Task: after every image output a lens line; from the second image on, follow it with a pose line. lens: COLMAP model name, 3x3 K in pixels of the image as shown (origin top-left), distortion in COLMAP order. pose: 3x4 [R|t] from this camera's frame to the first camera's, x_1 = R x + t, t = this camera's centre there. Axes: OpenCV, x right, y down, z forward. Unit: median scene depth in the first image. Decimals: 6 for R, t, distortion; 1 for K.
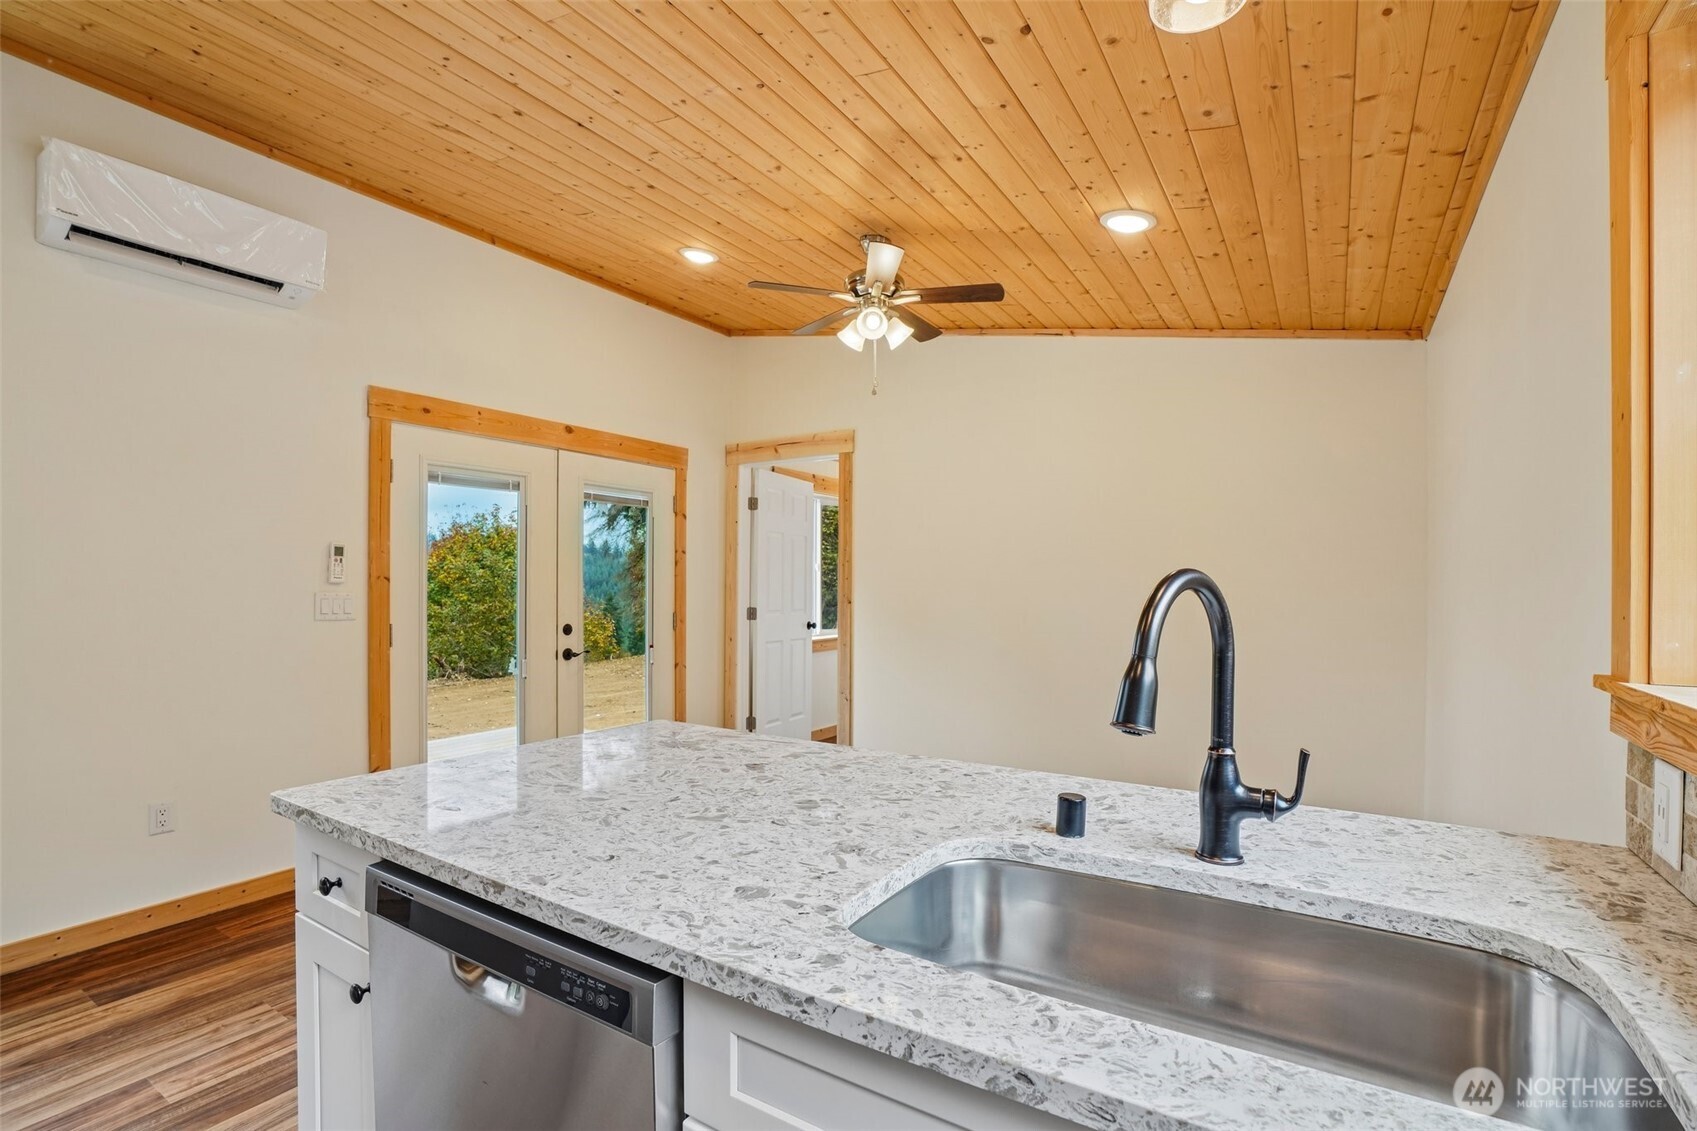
lens RADIAL K [[795.0, 0, 843.2], [0, 795.0, 574.4], [0, 0, 1]] dist [-0.064415, 0.021908]
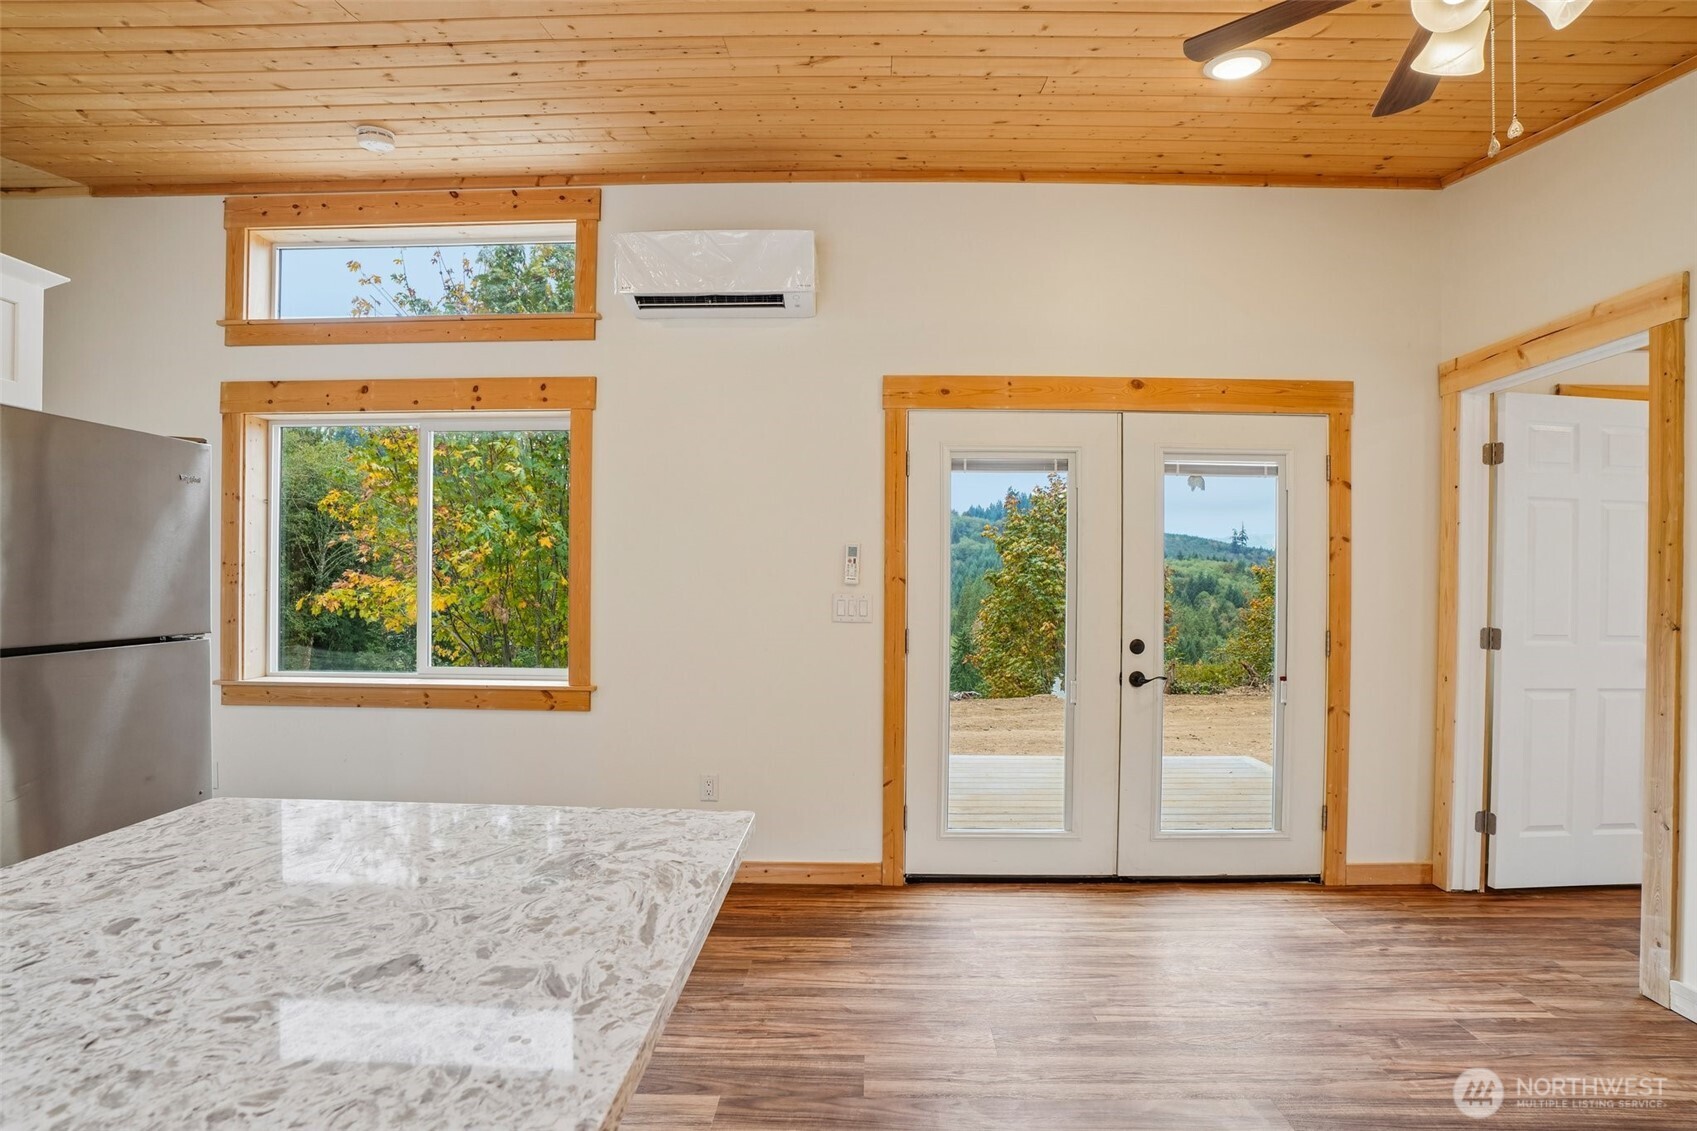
lens RADIAL K [[795.0, 0, 853.3], [0, 795.0, 581.8], [0, 0, 1]] dist [-0.064415, 0.021908]
pose [[0.527400, -0.000420, -0.849617, 0.163834], [0.004589, 0.999987, 0.002354, 0.004820], [0.849604, -0.005141, 0.527395, 0.384652]]
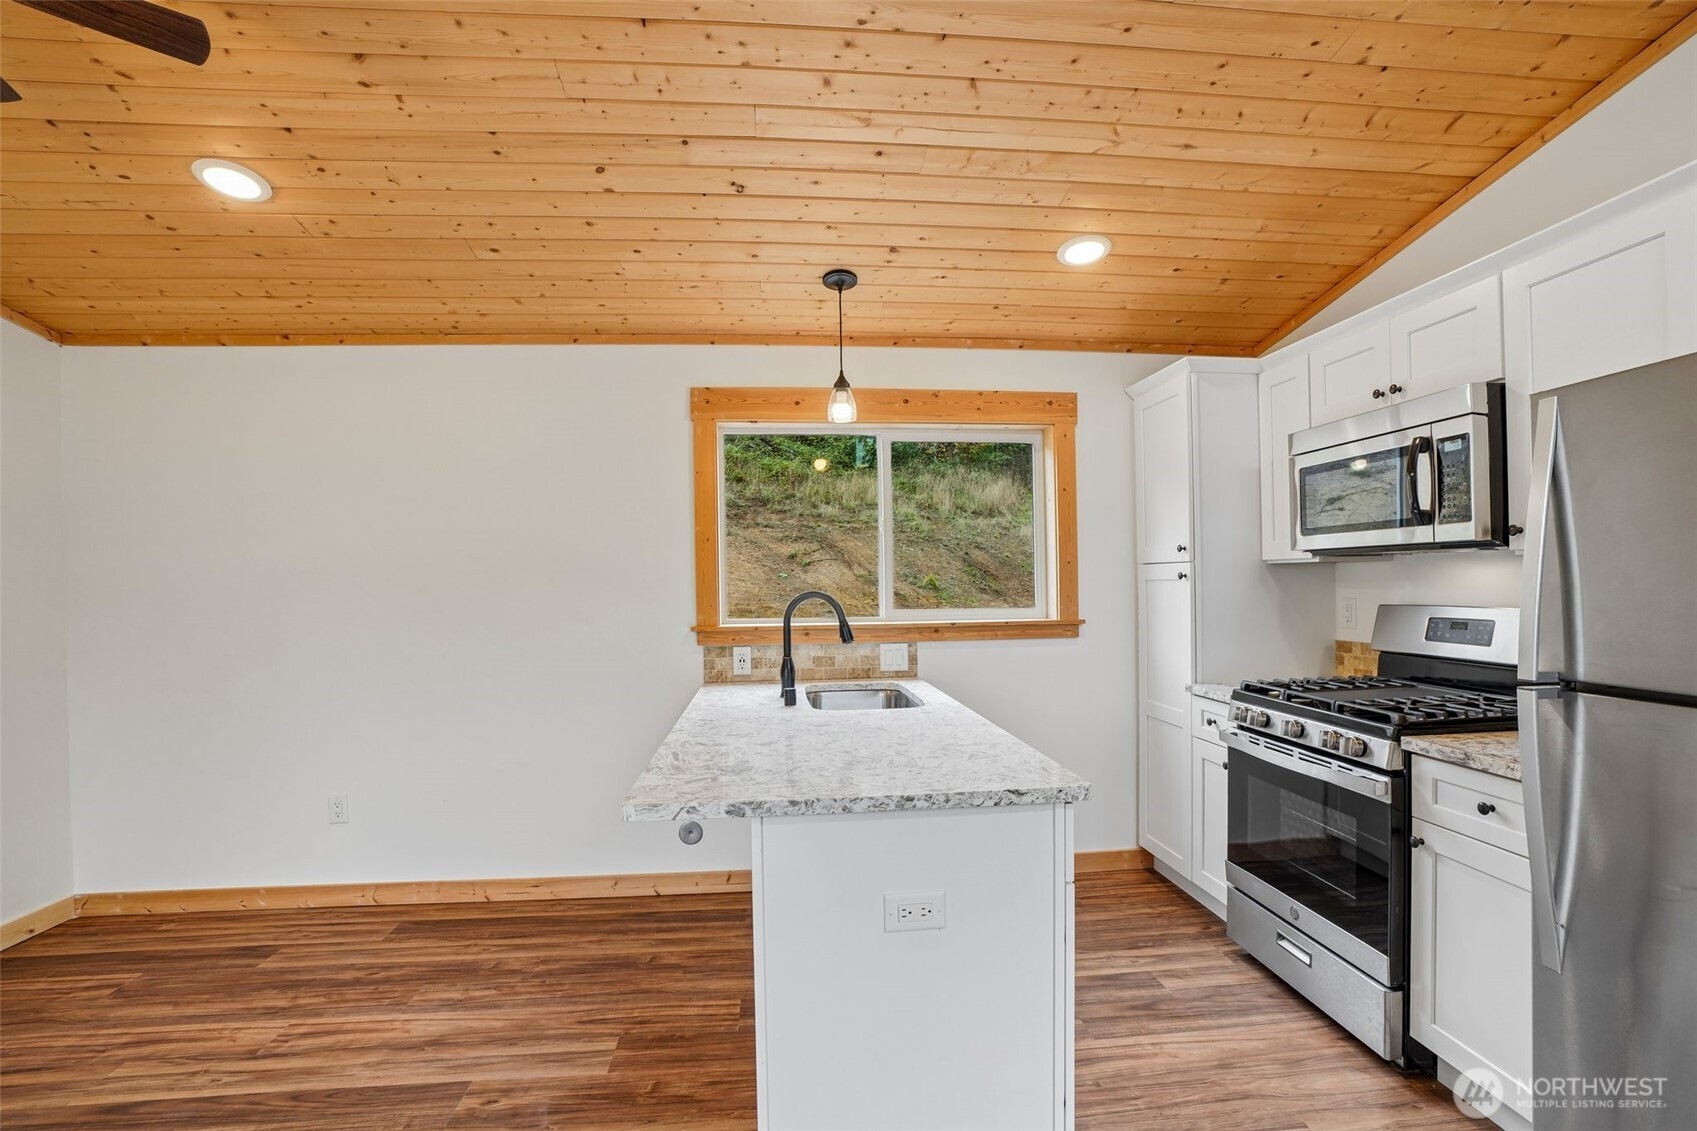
lens RADIAL K [[795.0, 0, 847.2], [0, 795.0, 583.2], [0, 0, 1]] dist [-0.064415, 0.021908]
pose [[-0.627093, 0.003085, 0.778939, -0.467069], [0.005517, 0.999985, 0.000481, -0.006202], [-0.778925, 0.004599, -0.627100, 0.662971]]
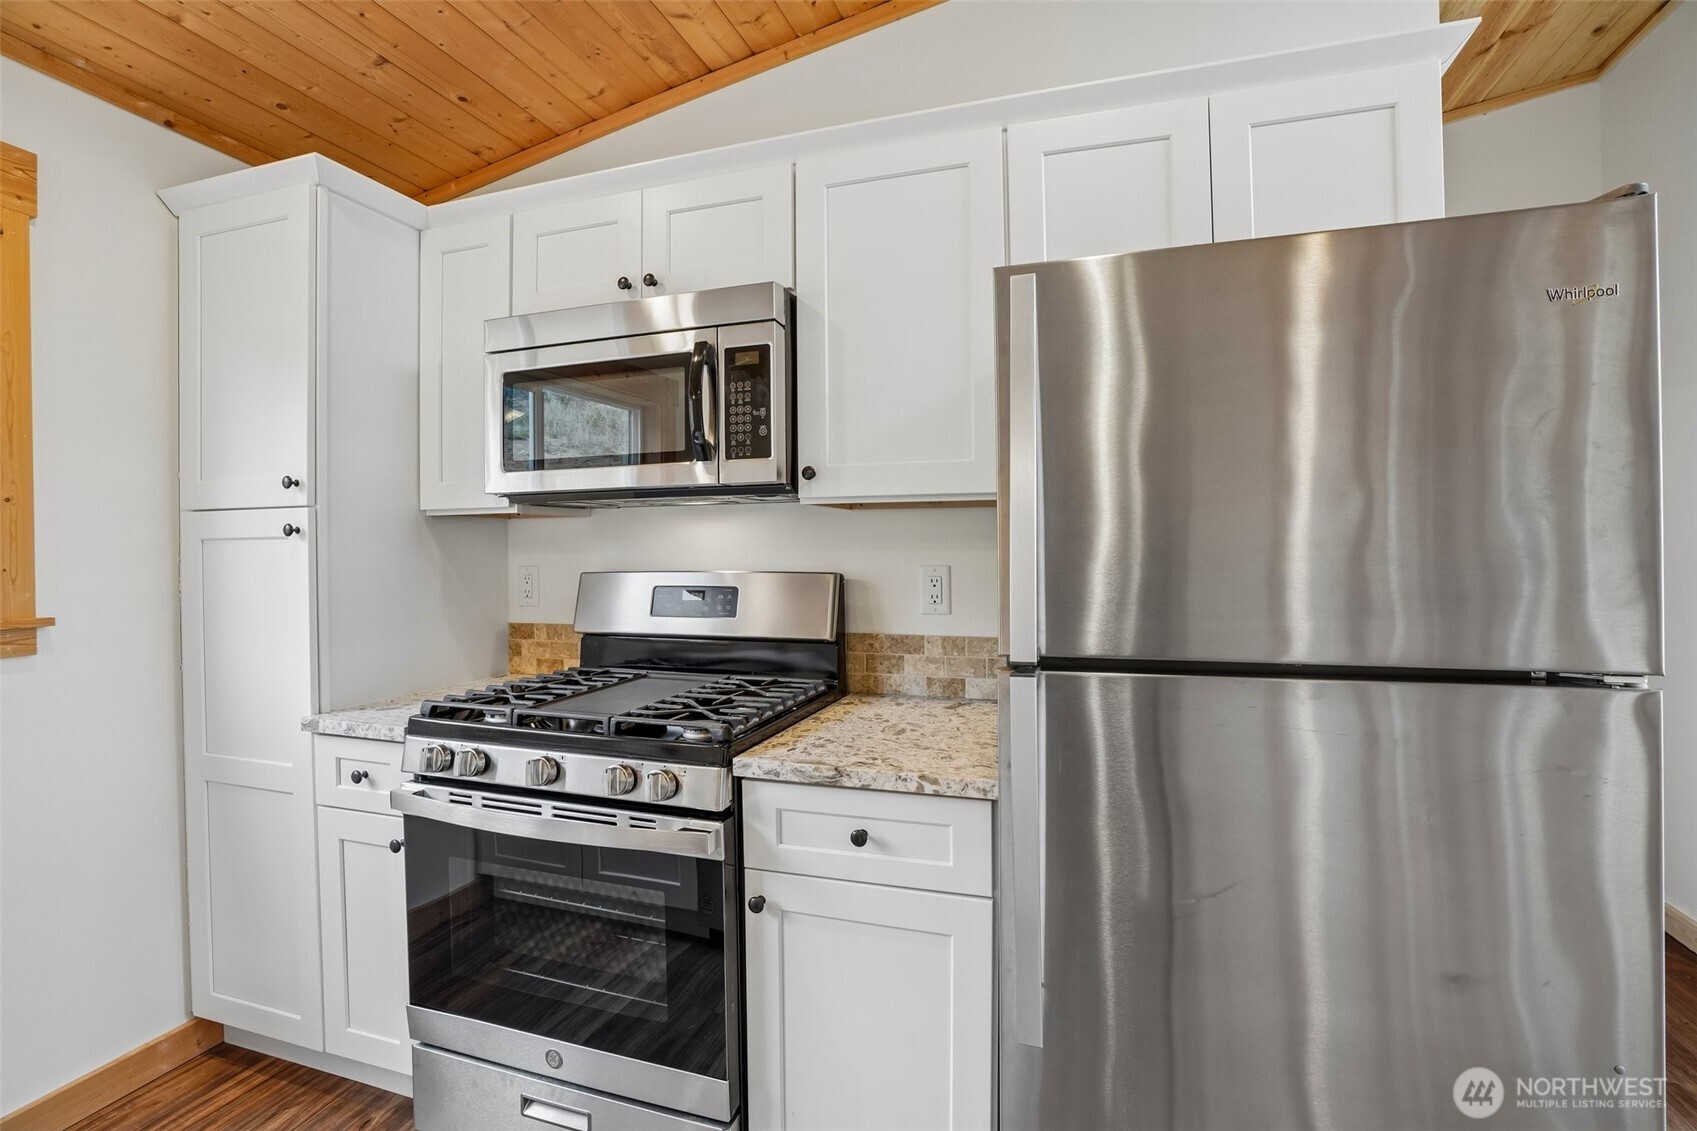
lens RADIAL K [[795.0, 0, 858.2], [0, 795.0, 551.7], [0, 0, 1]] dist [-0.064415, 0.021908]
pose [[-0.965637, 0.005471, -0.259836, -0.271235], [0.007261, 0.999956, -0.005928, 0.005761], [0.259792, -0.007611, -0.965635, 0.431759]]
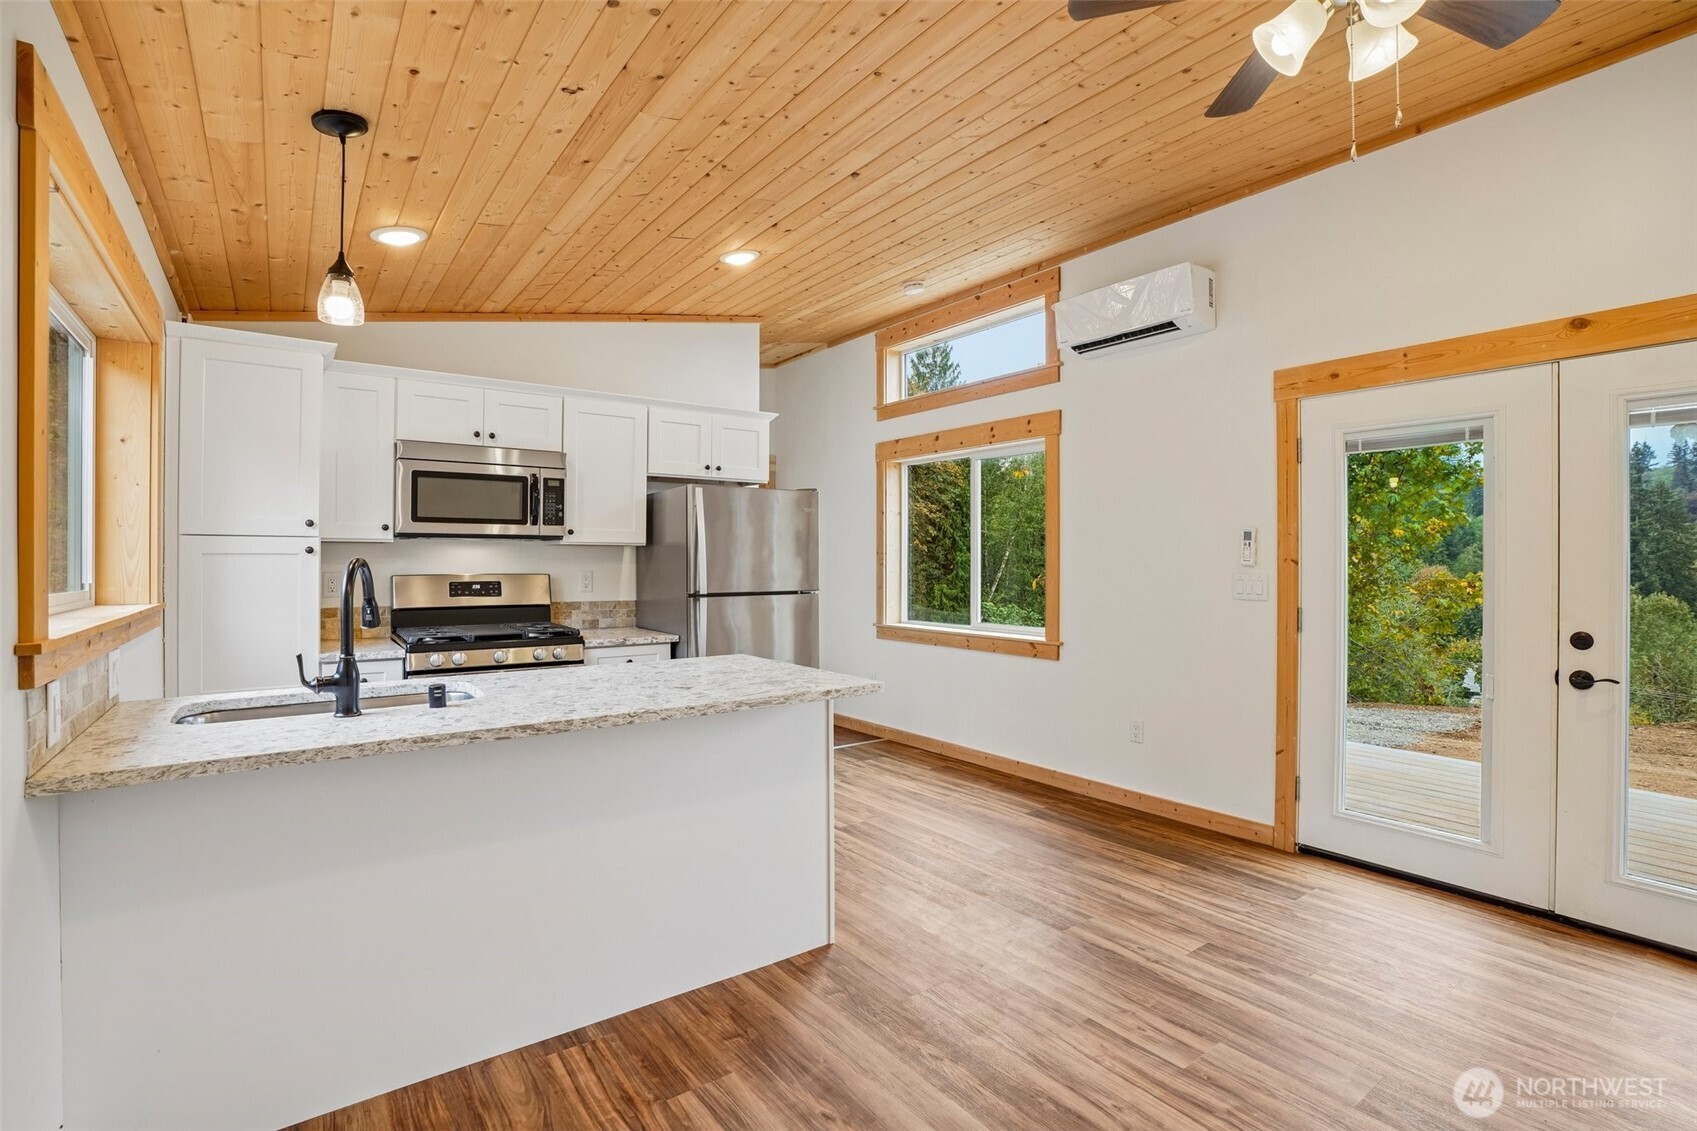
lens RADIAL K [[795.0, 0, 860.3], [0, 795.0, 560.7], [0, 0, 1]] dist [-0.064415, 0.021908]
pose [[-0.341099, -0.005059, -0.940014, 0.449965], [0.005482, 0.999958, -0.007371, 0.007961], [0.940011, -0.007668, -0.341057, 0.704270]]
